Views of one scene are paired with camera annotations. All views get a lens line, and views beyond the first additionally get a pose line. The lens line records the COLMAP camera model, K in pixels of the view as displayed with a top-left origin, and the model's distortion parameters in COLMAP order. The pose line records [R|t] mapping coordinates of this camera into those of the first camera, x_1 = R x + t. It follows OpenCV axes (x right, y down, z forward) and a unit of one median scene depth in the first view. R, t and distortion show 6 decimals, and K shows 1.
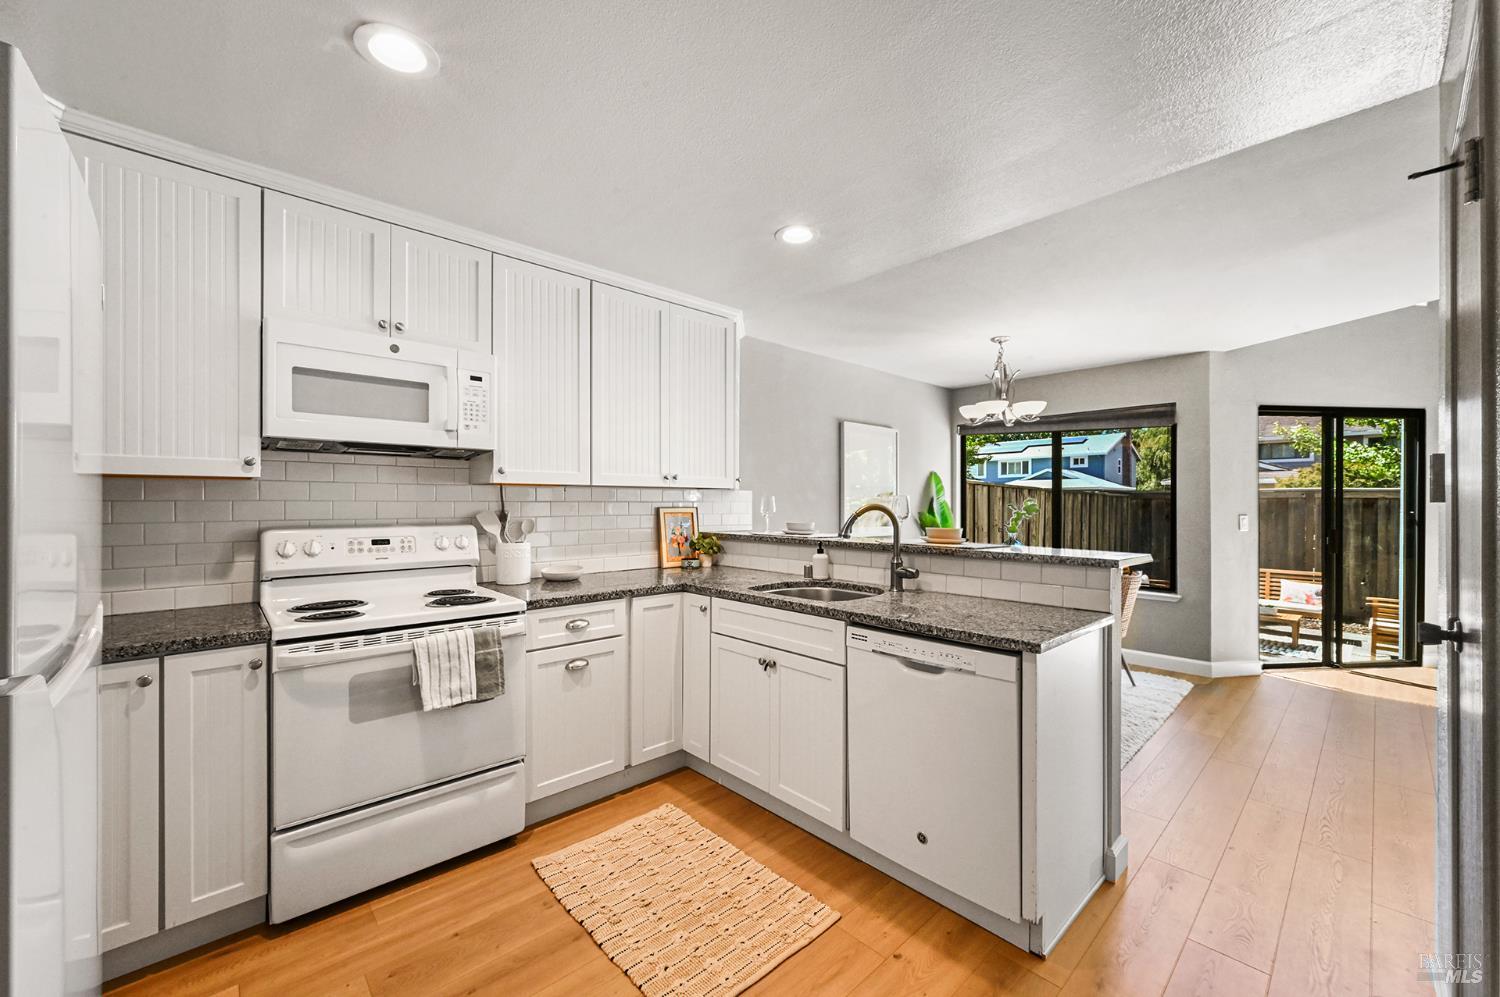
lens RADIAL K [[590.8, 0, 754.8], [0, 590.8, 501.7], [0, 0, 1]] dist [0.000739, 0.000011]
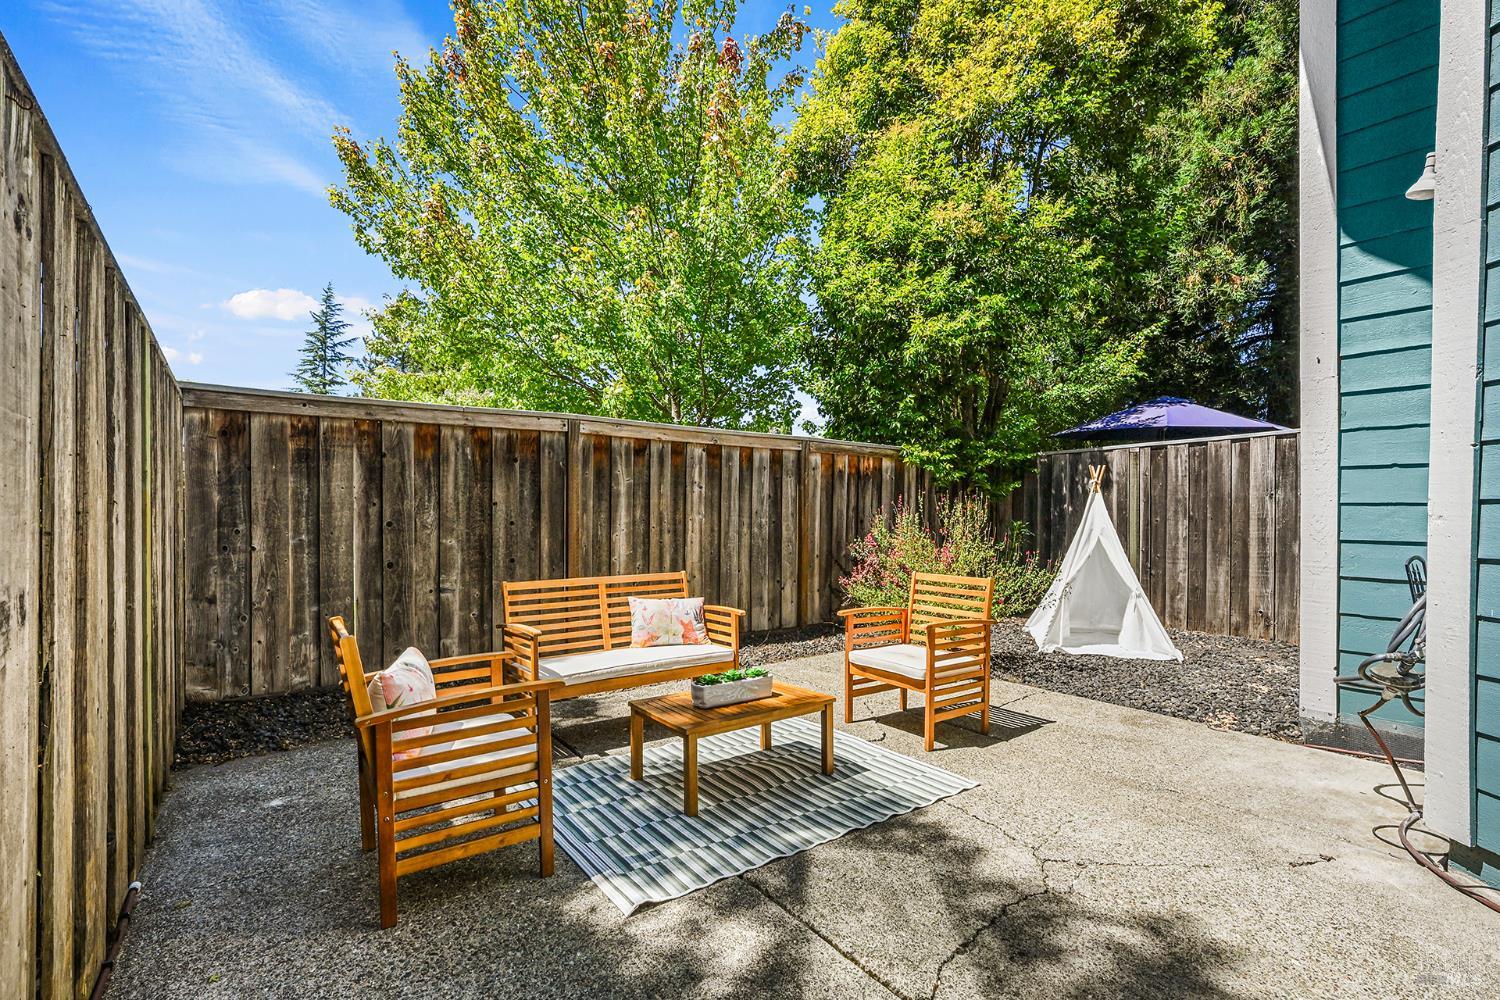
lens RADIAL K [[696.2, 0, 749.9], [0, 696.2, 507.7], [0, 0, 1]] dist [-0.000138, -0.000009]
pose [[0.116346, -0.001218, 0.993208, 0.340390], [0.000455, 0.999999, 0.001173, 0.056673], [-0.993209, 0.000316, 0.116346, 0.751682]]
